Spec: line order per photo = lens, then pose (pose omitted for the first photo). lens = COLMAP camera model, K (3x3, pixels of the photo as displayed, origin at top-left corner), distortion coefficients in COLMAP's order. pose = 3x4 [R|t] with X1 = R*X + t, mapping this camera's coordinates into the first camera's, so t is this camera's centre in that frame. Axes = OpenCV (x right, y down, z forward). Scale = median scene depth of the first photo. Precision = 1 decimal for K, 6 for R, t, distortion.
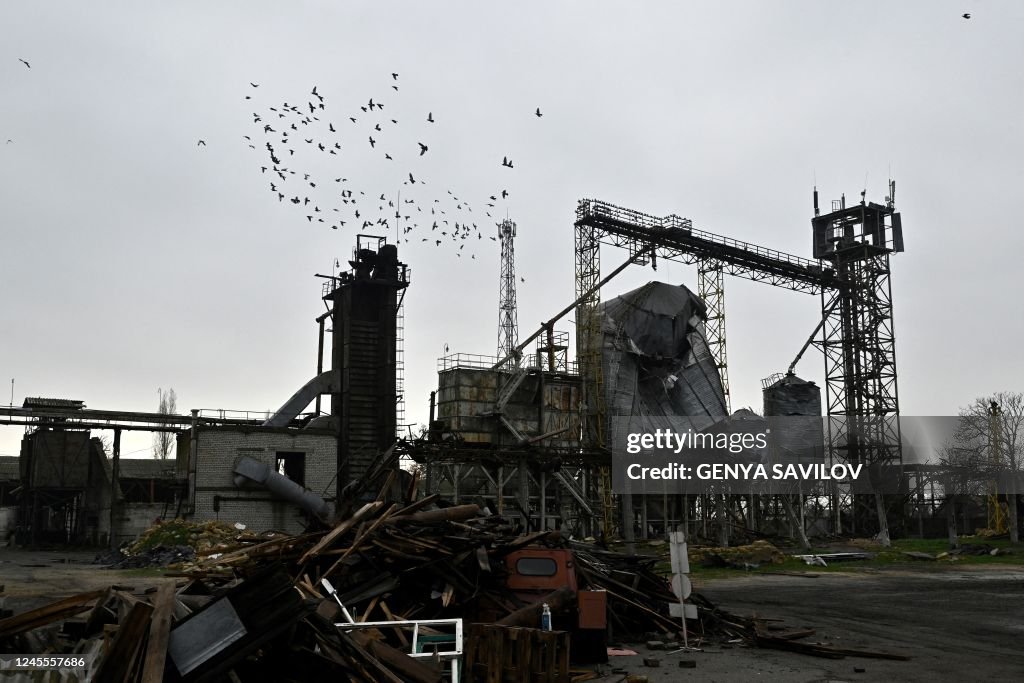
lens RADIAL K [[986.8, 0, 512.0], [0, 986.8, 341.2], [0, 0, 1]] dist [0.007217, 0.000000]
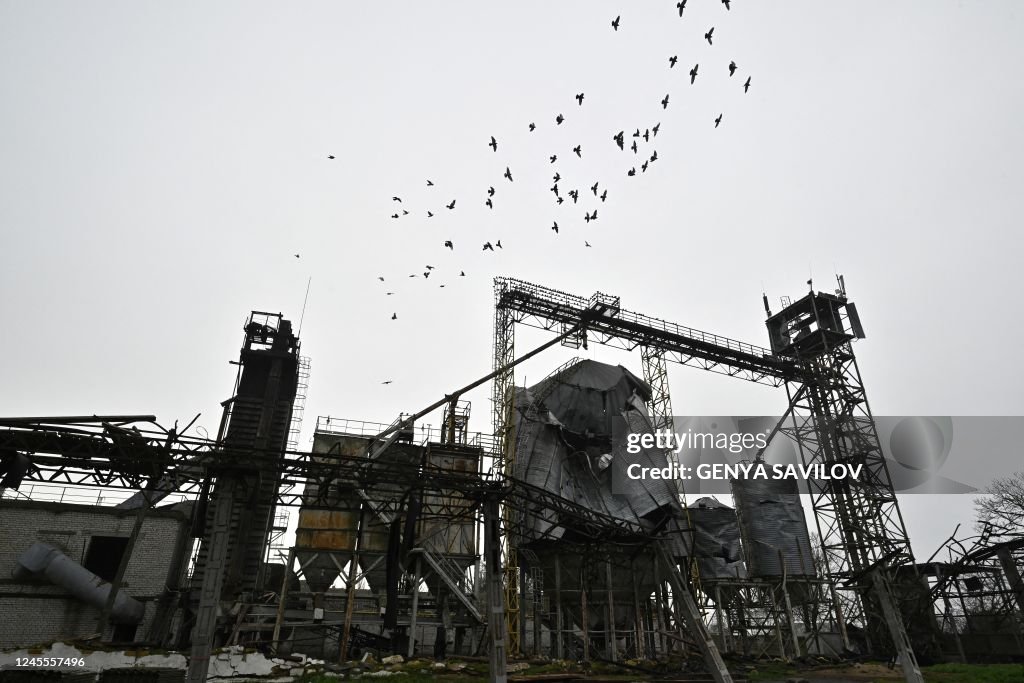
lens RADIAL K [[565.3, 0, 512.3], [0, 565.3, 342.4], [0, 0, 1]] dist [0.003237, -0.001870]
pose [[0.978680, -0.085991, -0.186524, 0.173973], [0.026193, 0.952976, -0.301911, 0.086314], [0.203714, 0.290589, 0.934911, 0.448057]]
